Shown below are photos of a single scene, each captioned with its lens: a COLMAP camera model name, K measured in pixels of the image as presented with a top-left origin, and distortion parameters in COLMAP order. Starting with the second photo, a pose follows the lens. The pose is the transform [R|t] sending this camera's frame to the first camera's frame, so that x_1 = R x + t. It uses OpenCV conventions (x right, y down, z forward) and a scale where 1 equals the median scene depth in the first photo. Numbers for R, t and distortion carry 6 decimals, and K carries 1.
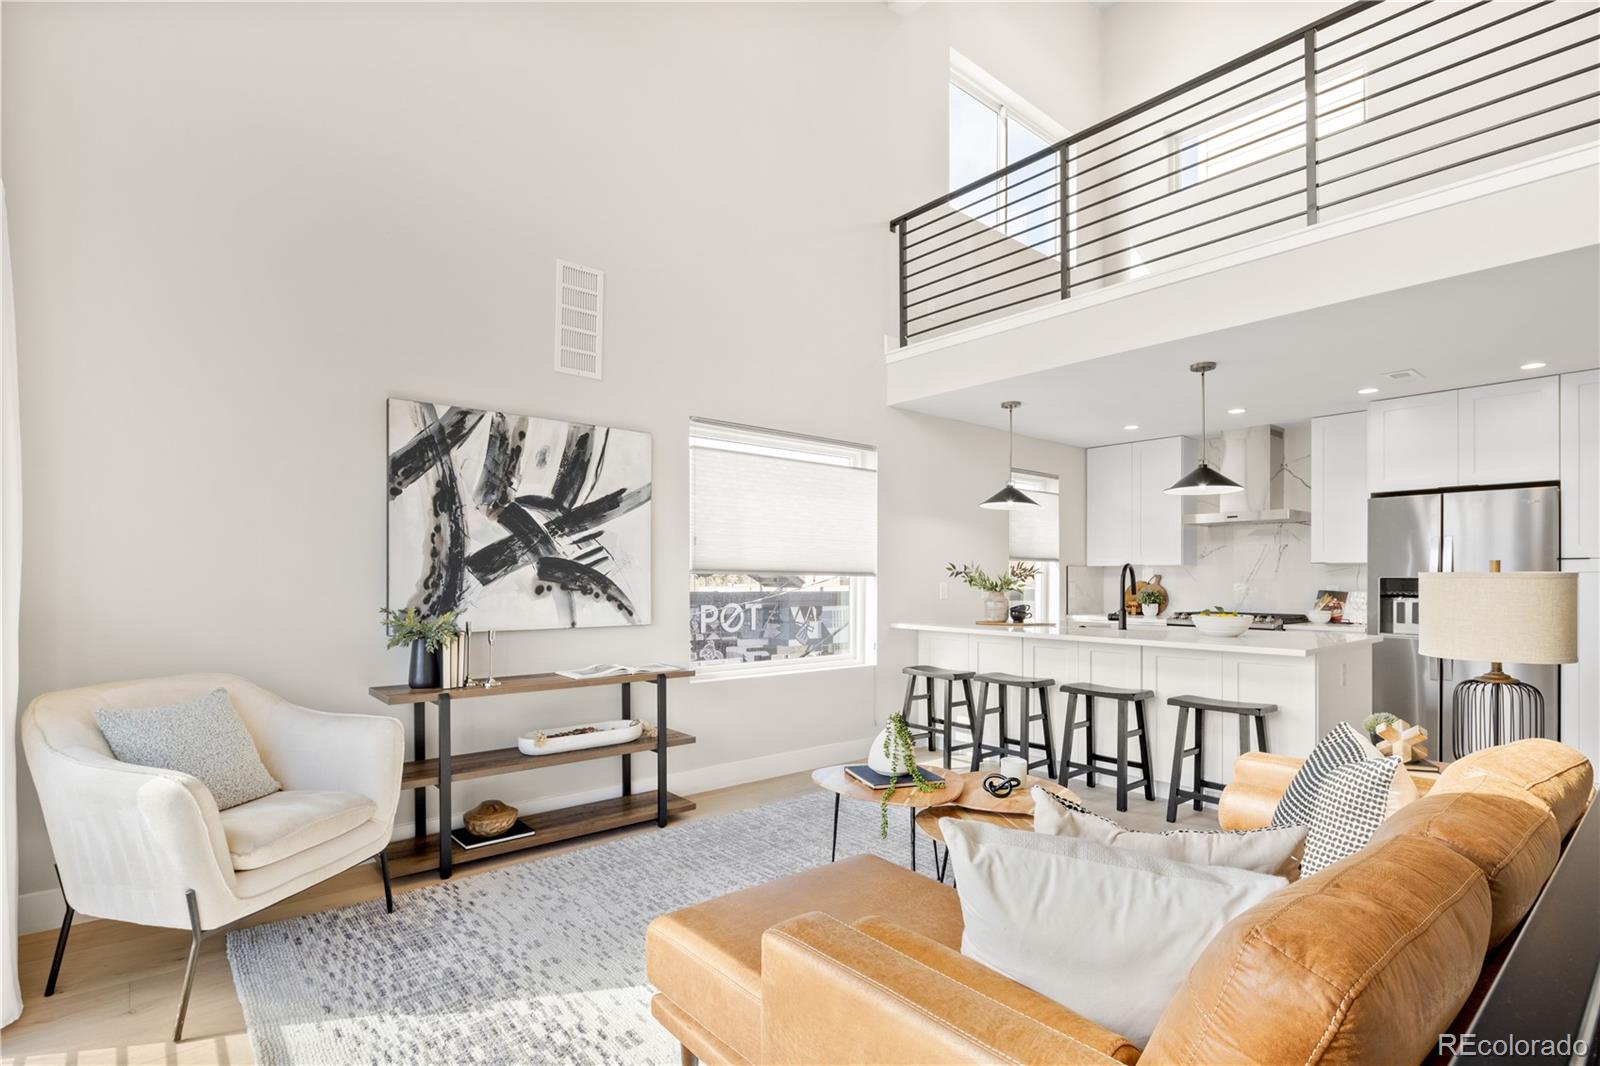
lens RADIAL K [[782.6, 0, 793.5], [0, 782.6, 576.1], [0, 0, 1]] dist [0.001788, -0.001907]
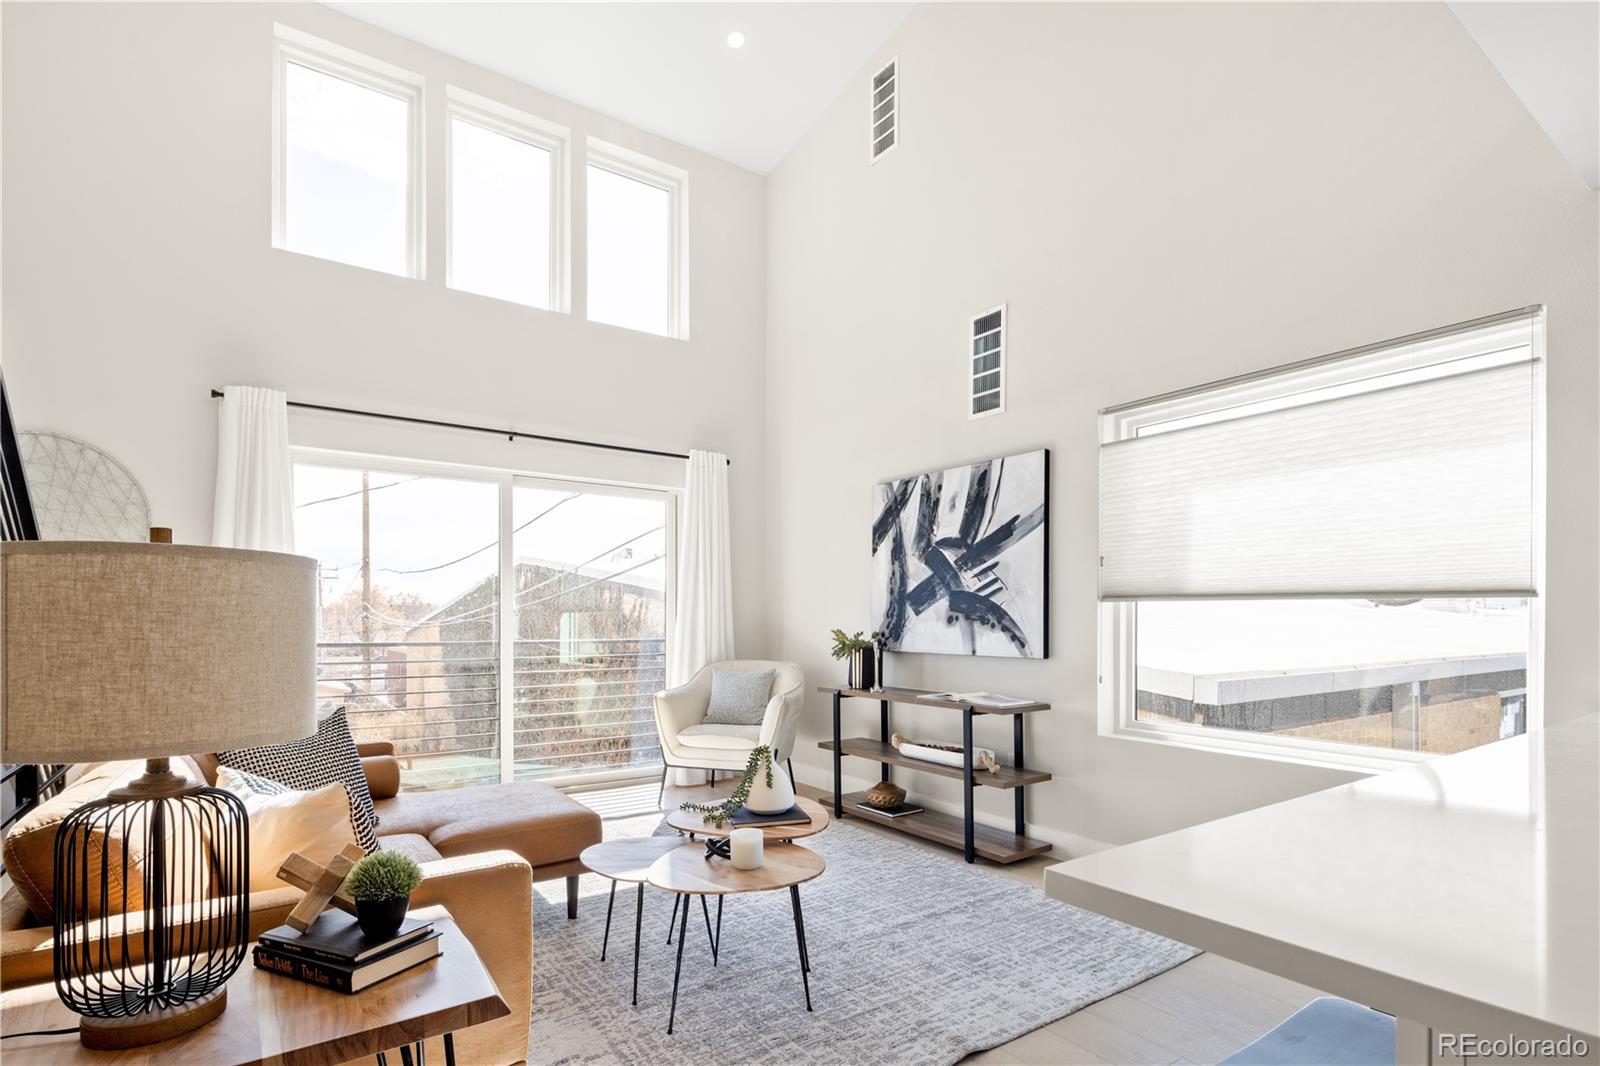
lens RADIAL K [[782.6, 0, 808.3], [0, 782.6, 625.0], [0, 0, 1]] dist [0.001788, -0.001907]
pose [[-0.078549, -0.000986, -0.996910, 0.838926], [-0.005796, 0.999983, -0.000532, 0.027557], [0.996893, 0.005737, -0.078553, 0.895613]]
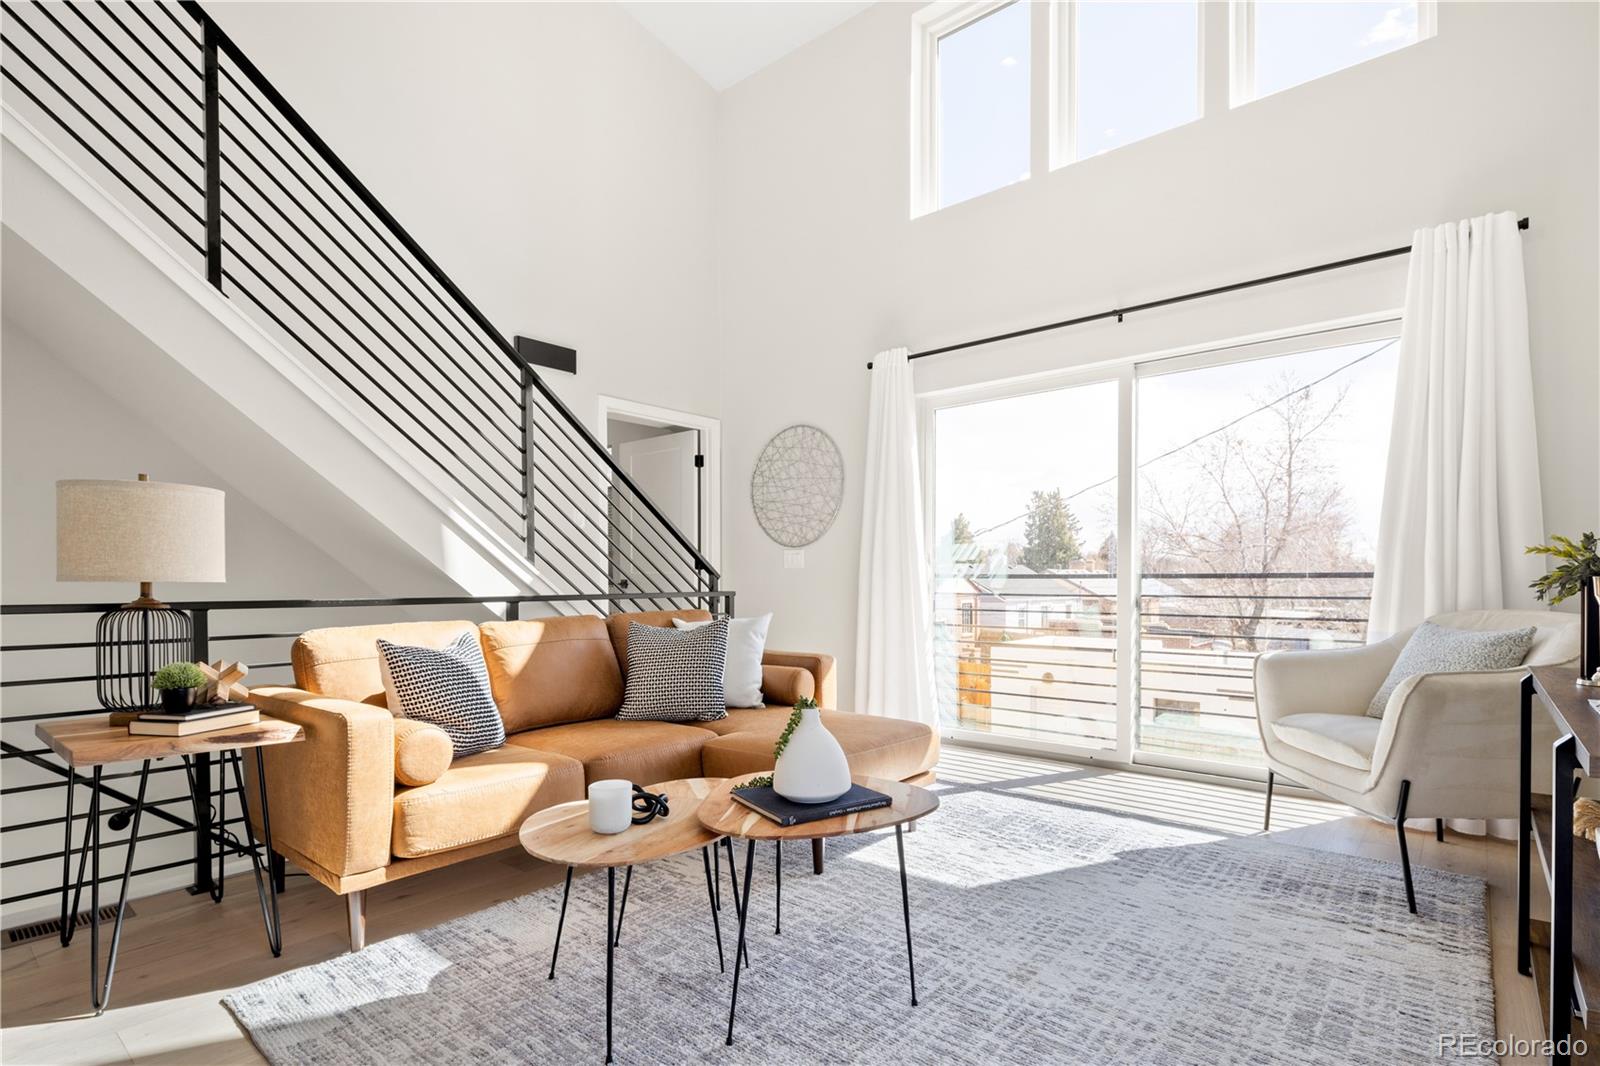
lens RADIAL K [[782.6, 0, 784.6], [0, 782.6, 605.7], [0, 0, 1]] dist [0.001788, -0.001907]
pose [[-0.988100, 0.001886, -0.153800, 0.195313], [-0.004825, 0.999053, 0.043250, 0.059217], [0.153736, 0.043478, -0.987155, 1.280042]]
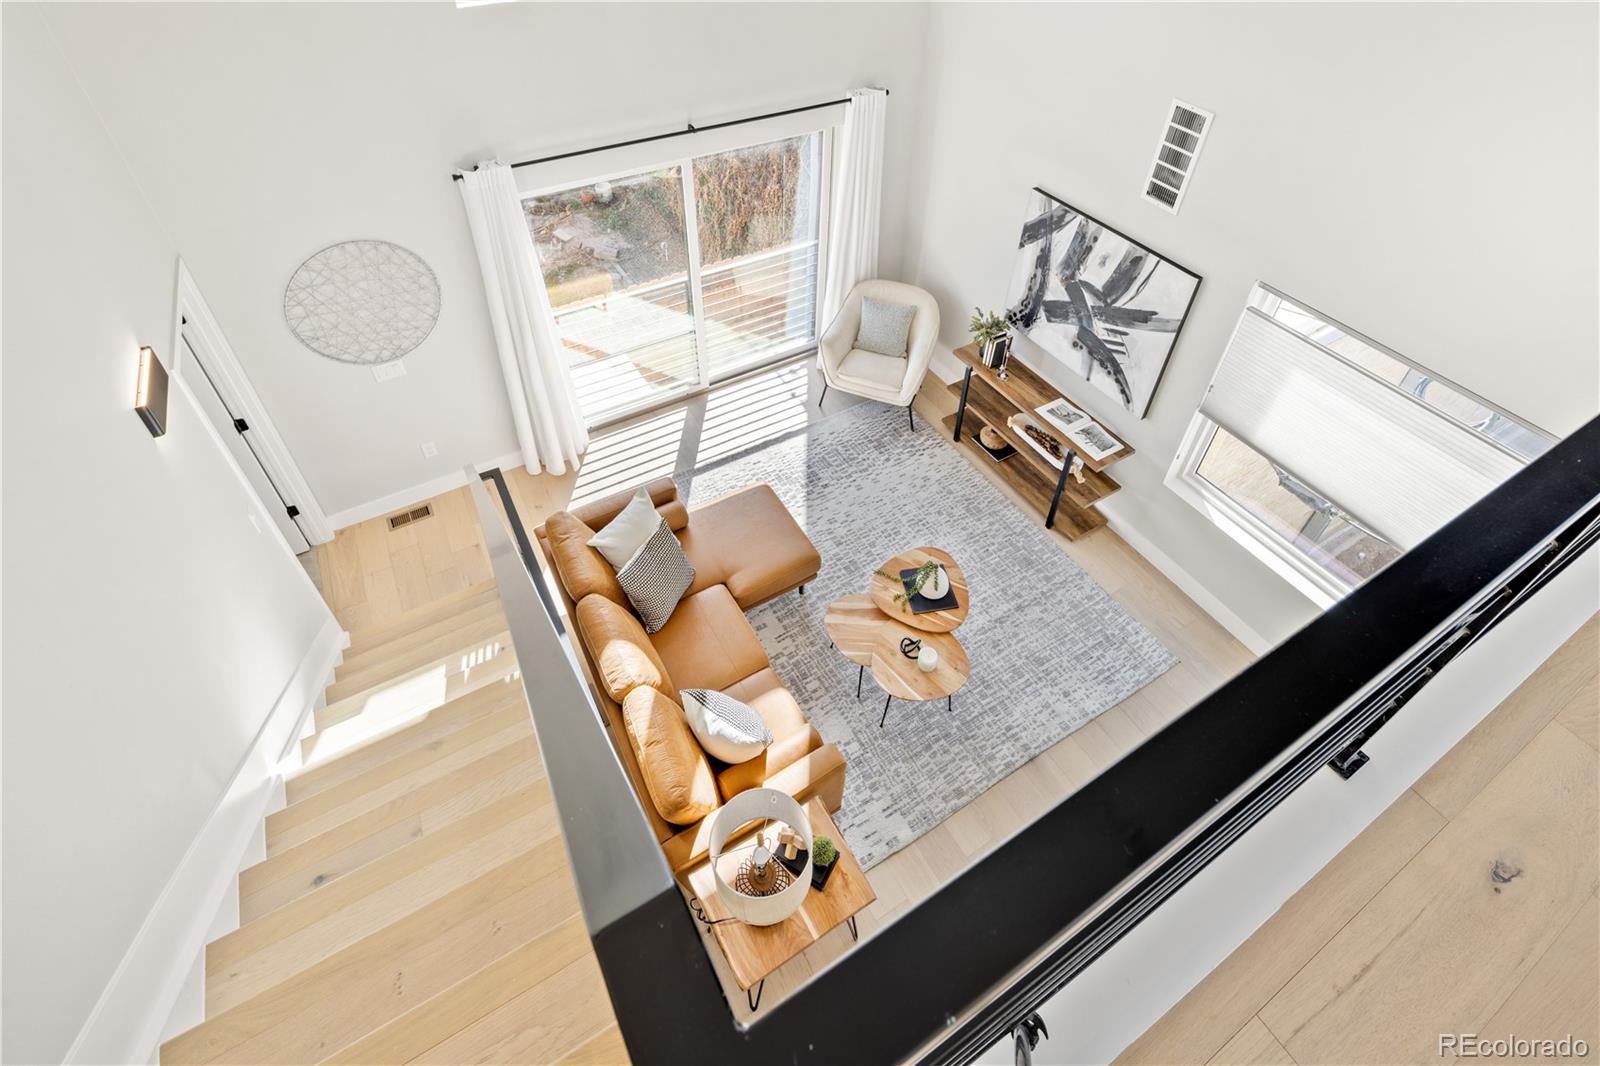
lens RADIAL K [[782.6, 0, 802.2], [0, 782.6, 396.1], [0, 0, 1]] dist [0.001788, -0.001907]
pose [[-0.164982, 0.629011, -0.759688, 0.864590], [-0.027259, 0.767041, 0.641018, -0.789725], [0.985920, 0.126465, -0.109402, 0.698980]]
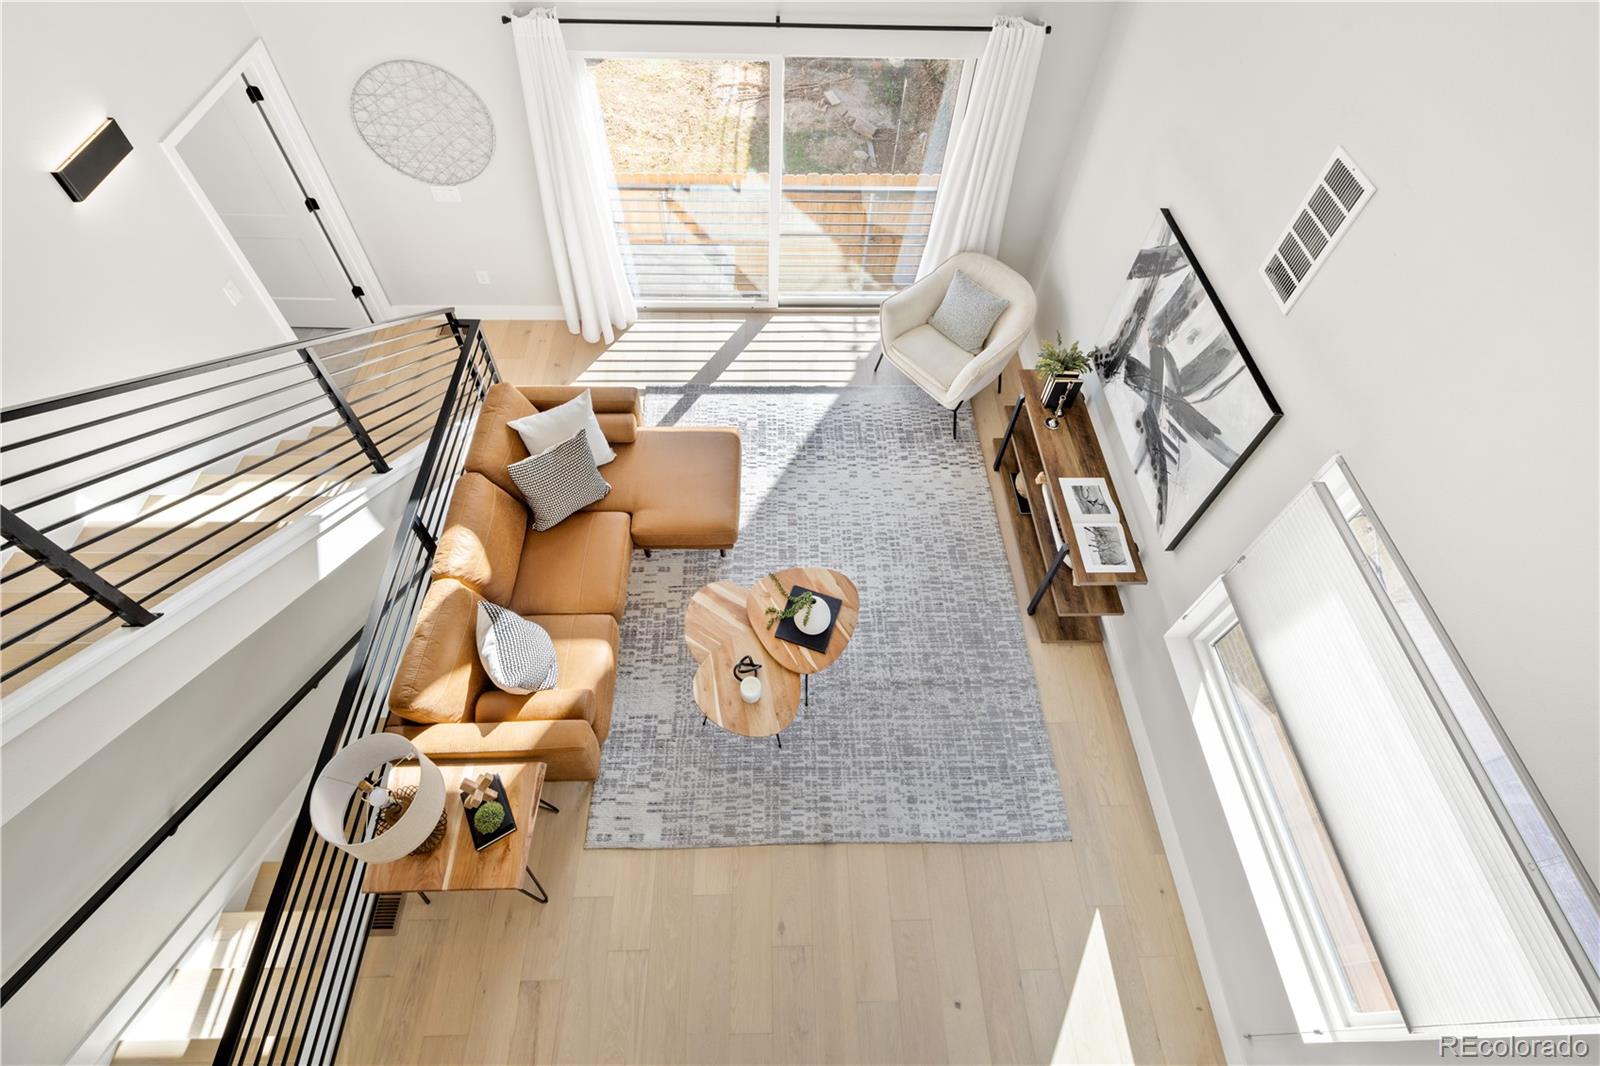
lens RADIAL K [[782.6, 0, 792.8], [0, 782.6, 398.6], [0, 0, 1]] dist [0.001788, -0.001907]
pose [[-0.625162, 0.577750, -0.524764, 0.501564], [-0.039268, 0.648214, 0.760445, -0.793586], [0.779507, 0.496008, -0.382551, 1.037629]]
